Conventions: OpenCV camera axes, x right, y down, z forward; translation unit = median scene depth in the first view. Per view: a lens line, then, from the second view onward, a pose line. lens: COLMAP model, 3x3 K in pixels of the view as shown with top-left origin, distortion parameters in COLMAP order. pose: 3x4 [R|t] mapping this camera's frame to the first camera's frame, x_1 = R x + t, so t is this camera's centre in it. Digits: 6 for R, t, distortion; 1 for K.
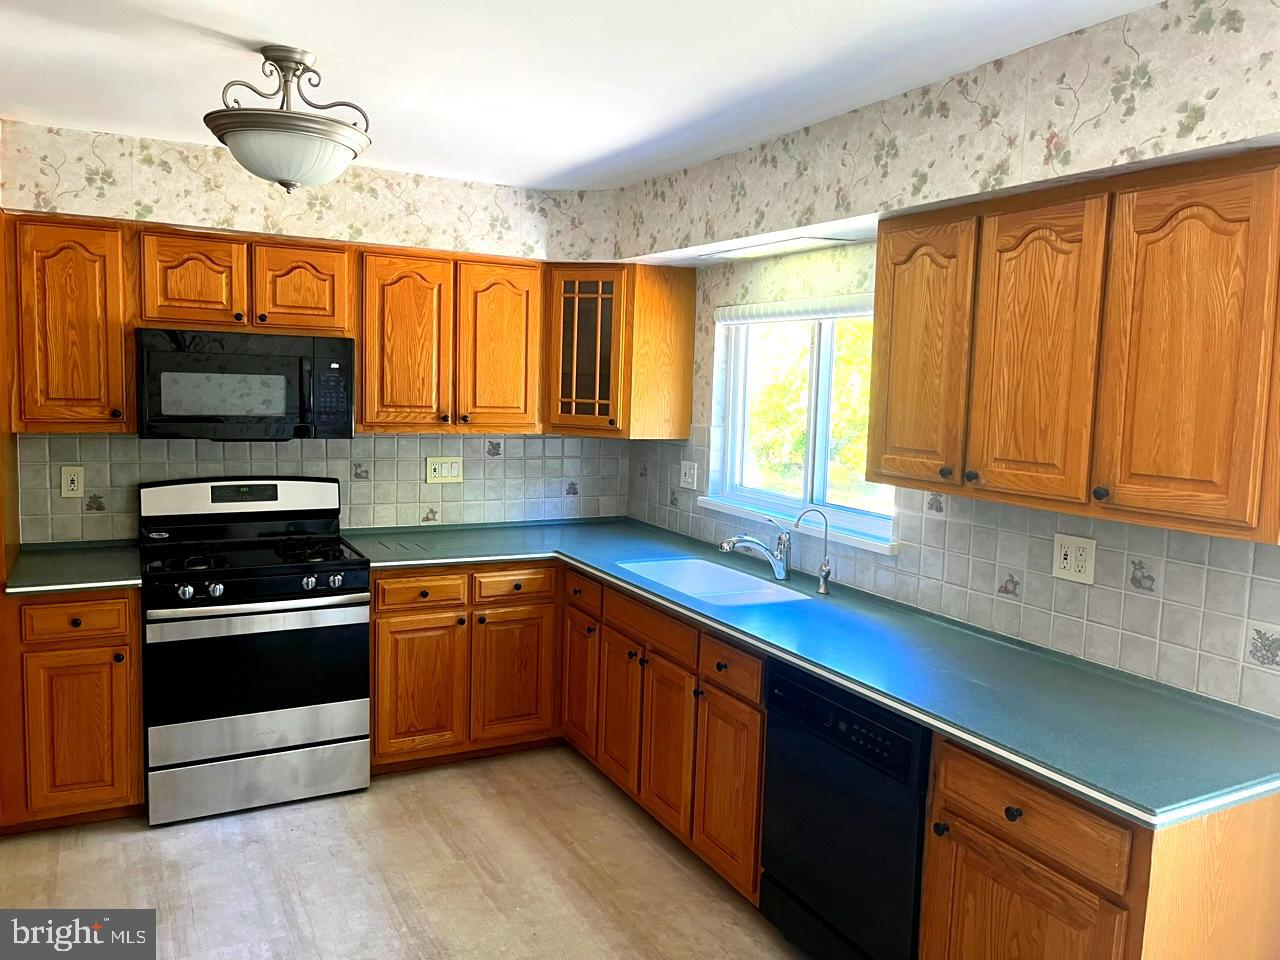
lens RADIAL K [[975.1, 0, 640.0], [0, 975.1, 482.3], [0, 0, 1]] dist [0.040636, -0.055294]
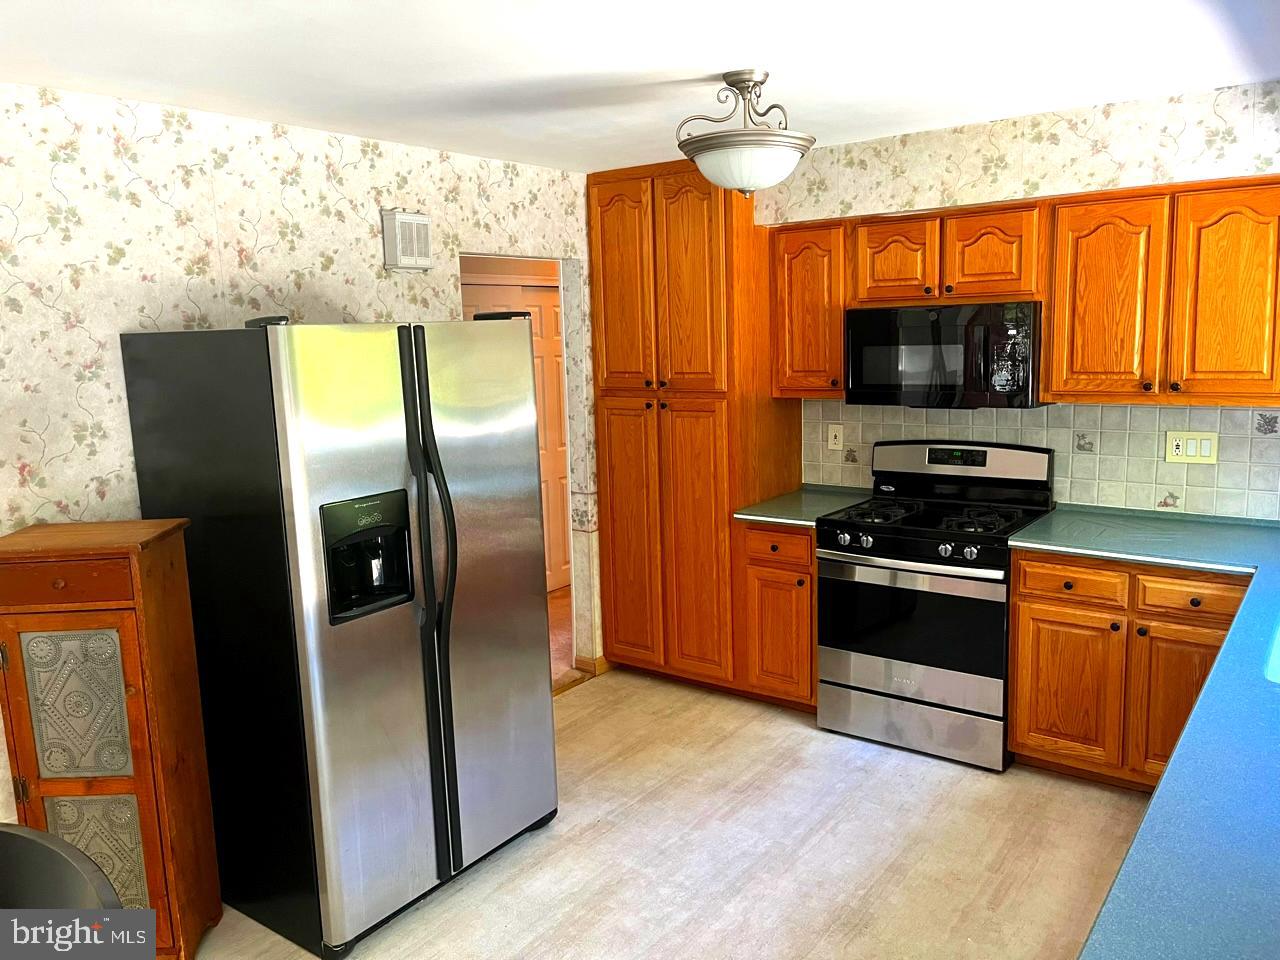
lens RADIAL K [[975.1, 0, 641.6], [0, 975.1, 475.2], [0, 0, 1]] dist [0.040636, -0.055294]
pose [[0.404361, 0.094983, -0.909654, 0.428219], [-0.048062, 0.995425, 0.082574, -0.041291], [0.913336, 0.010330, 0.407076, 0.279357]]
